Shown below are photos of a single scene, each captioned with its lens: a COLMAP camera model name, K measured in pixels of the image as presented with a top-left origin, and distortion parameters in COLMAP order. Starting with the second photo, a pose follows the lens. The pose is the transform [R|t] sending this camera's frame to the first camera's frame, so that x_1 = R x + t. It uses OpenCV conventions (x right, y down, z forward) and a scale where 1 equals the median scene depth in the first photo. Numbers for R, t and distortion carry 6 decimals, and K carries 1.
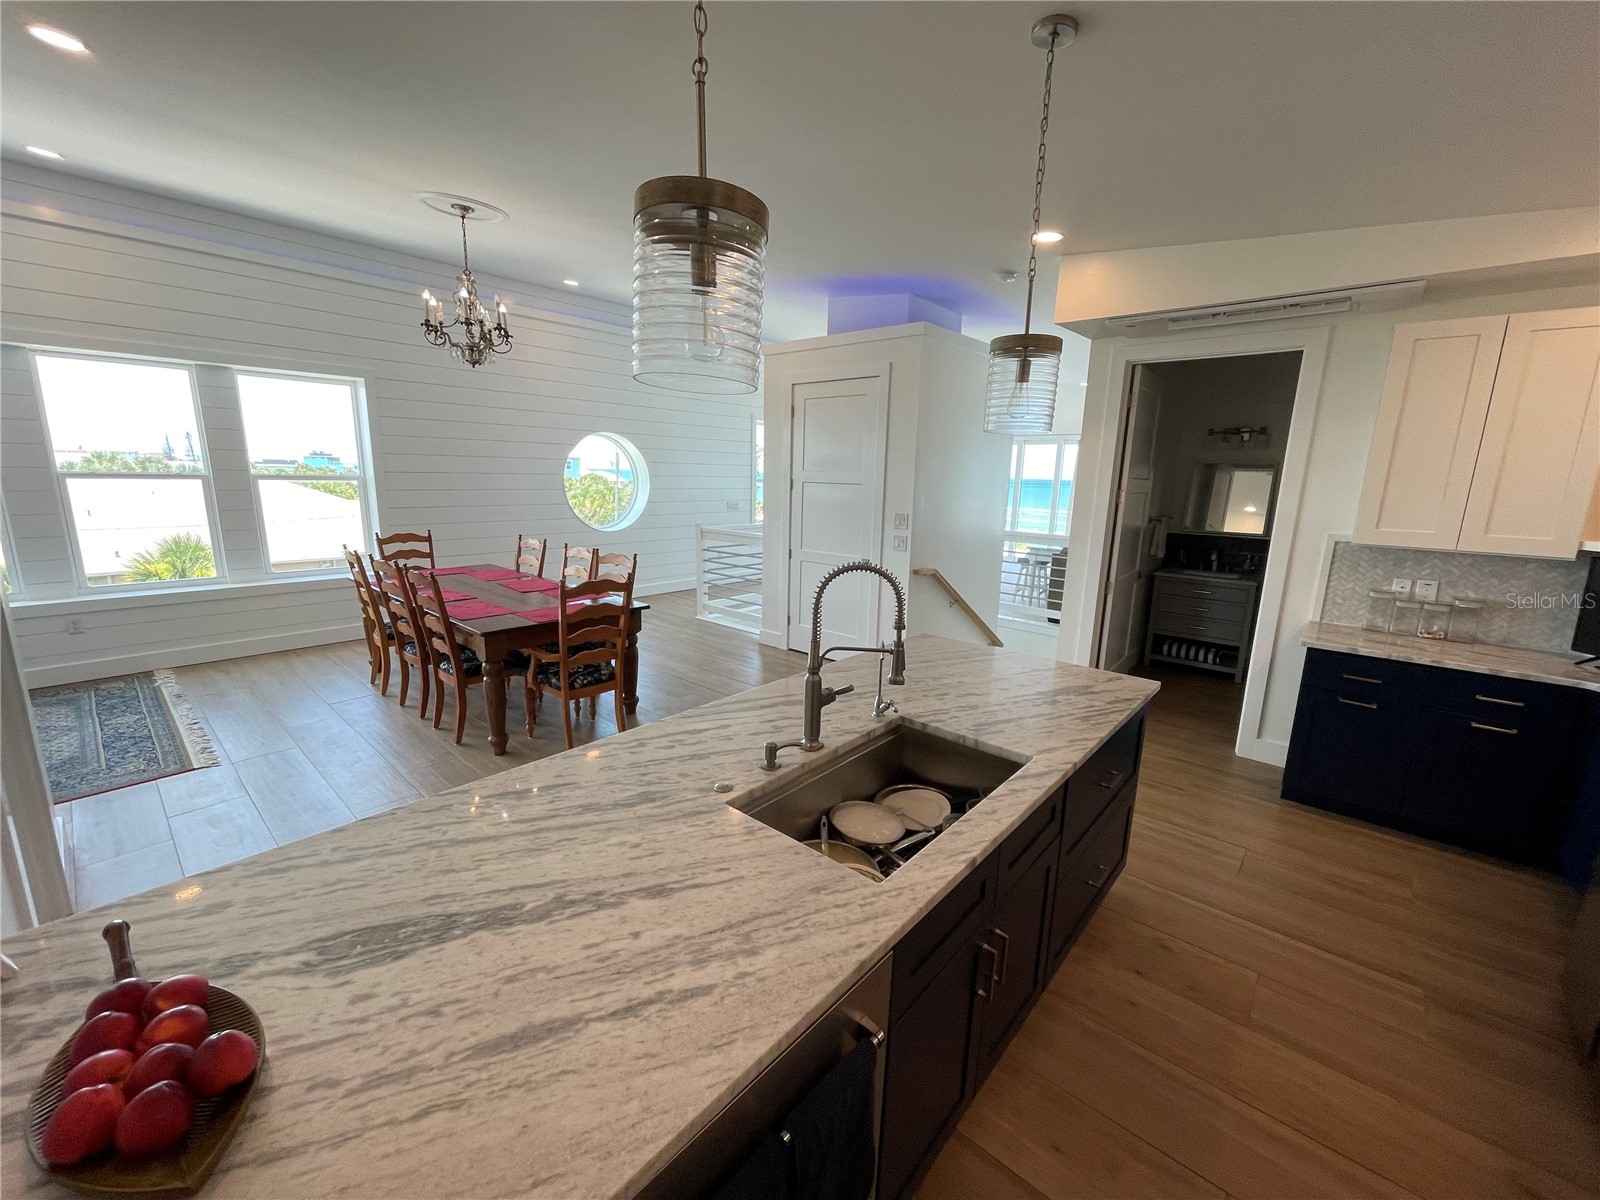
lens RADIAL K [[647.0, 0, 799.8], [0, 647.0, 606.8], [0, 0, 1]] dist [0.000650, -0.000525]
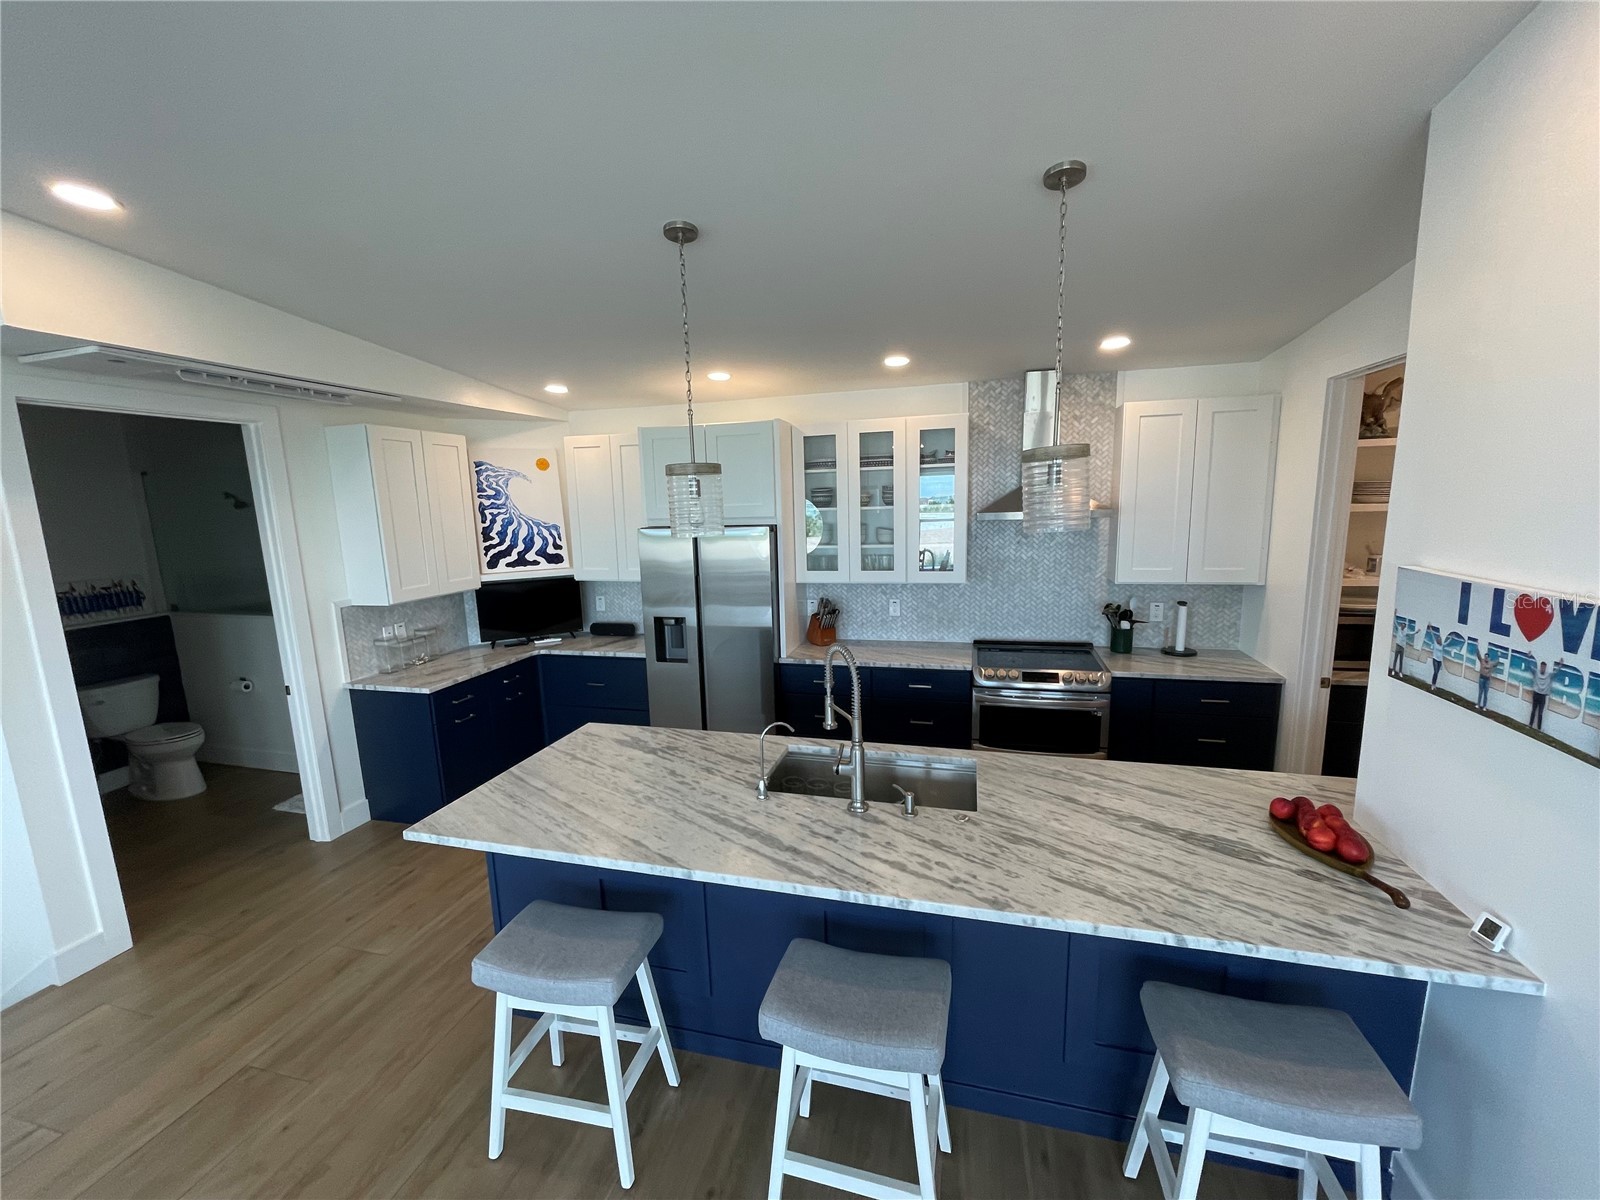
lens RADIAL K [[647.0, 0, 799.8], [0, 647.0, 606.8], [0, 0, 1]] dist [0.000650, -0.000525]
pose [[-0.447972, -0.155414, 0.880436, -1.125048], [0.197899, 0.943110, 0.267169, -0.570928], [-0.871870, 0.293921, -0.391730, 1.784676]]
